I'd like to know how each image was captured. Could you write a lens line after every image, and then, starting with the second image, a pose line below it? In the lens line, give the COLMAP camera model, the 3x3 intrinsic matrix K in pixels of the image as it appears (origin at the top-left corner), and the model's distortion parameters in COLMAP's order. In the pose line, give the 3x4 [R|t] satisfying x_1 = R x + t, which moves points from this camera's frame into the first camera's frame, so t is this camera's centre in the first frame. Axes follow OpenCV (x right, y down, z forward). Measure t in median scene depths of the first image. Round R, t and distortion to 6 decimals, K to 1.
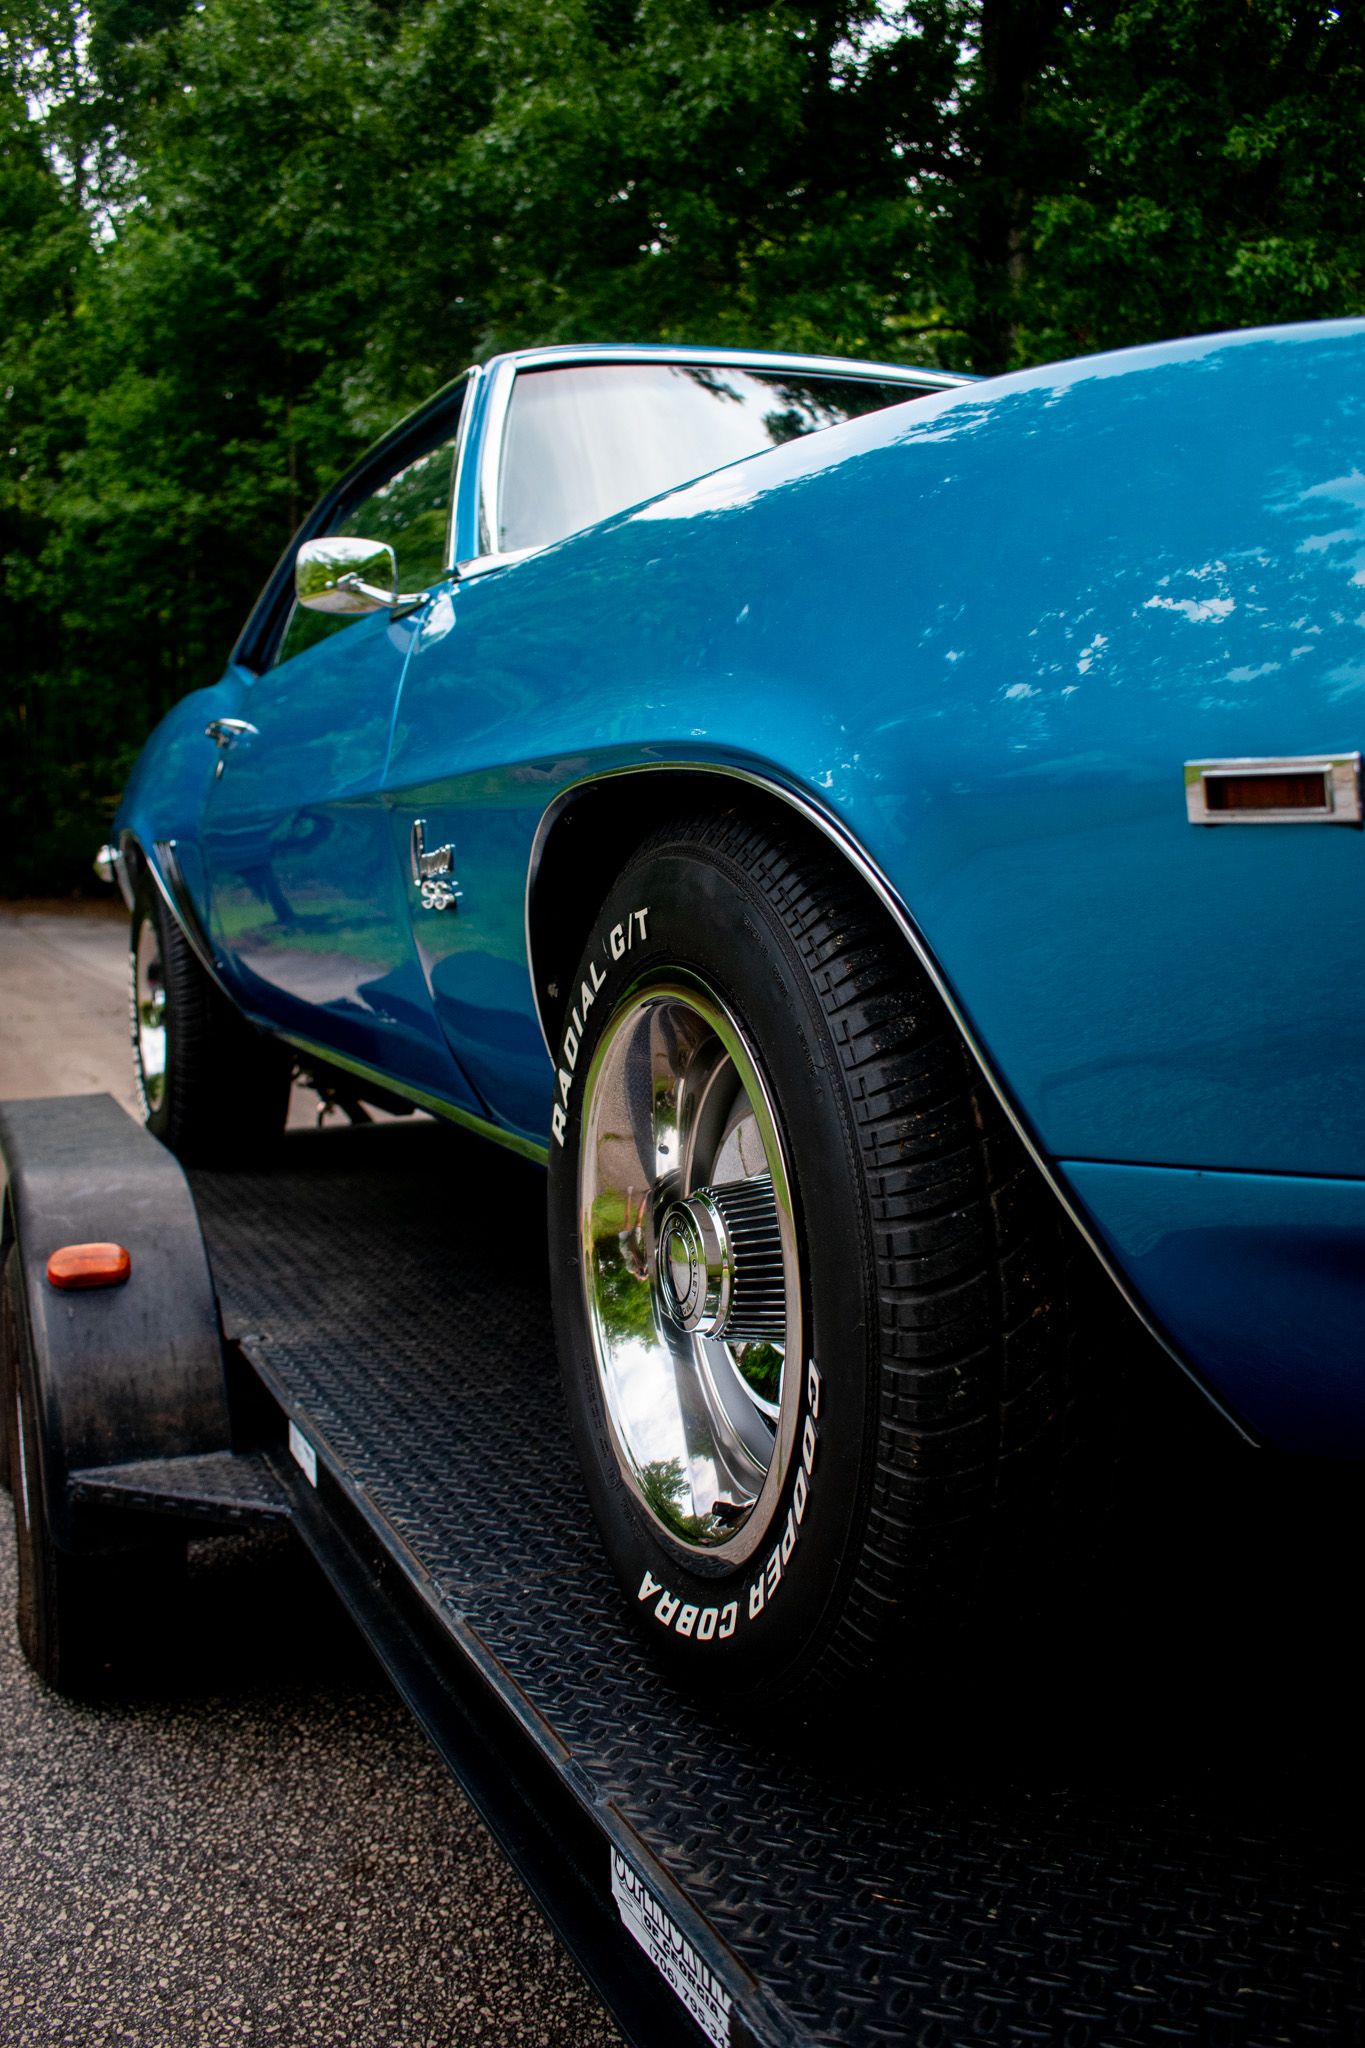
lens RADIAL K [[1797.5, 0, 682.5], [0, 1797.5, 1024.0], [0, 0, 1]] dist [-0.083246, 0.003611]
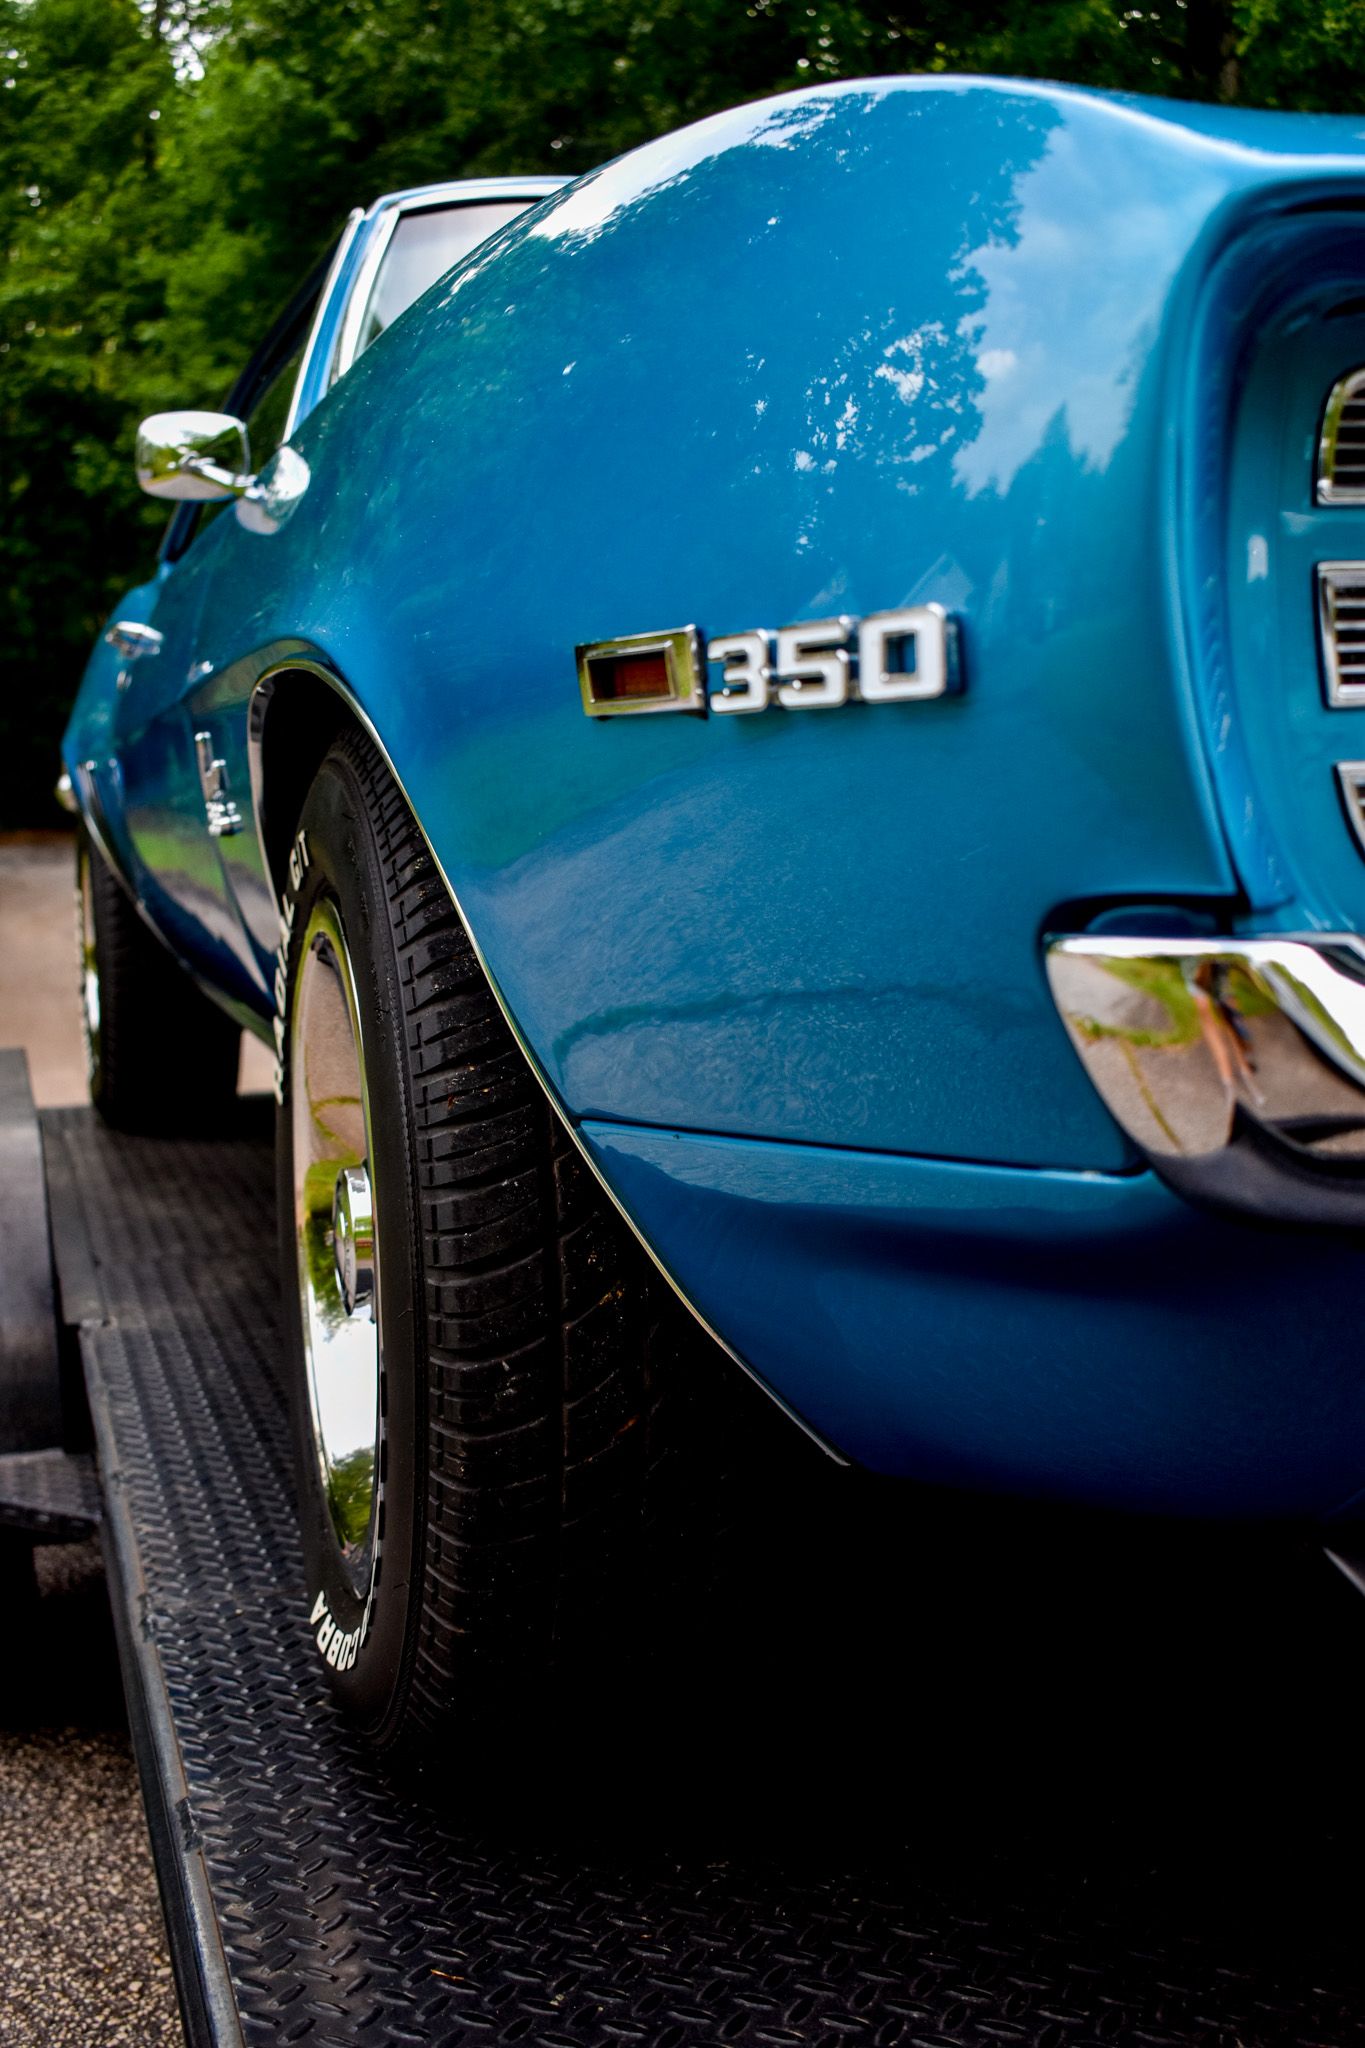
lens RADIAL K [[2074.7, 0, 682.5], [0, 2074.7, 1024.0], [0, 0, 1]] dist [-0.072522, 0.007095]
pose [[0.996212, 0.003250, -0.086891, 0.138296], [-0.001199, 0.999720, 0.023642, 0.002982], [0.086944, -0.023448, 0.995937, 0.010400]]
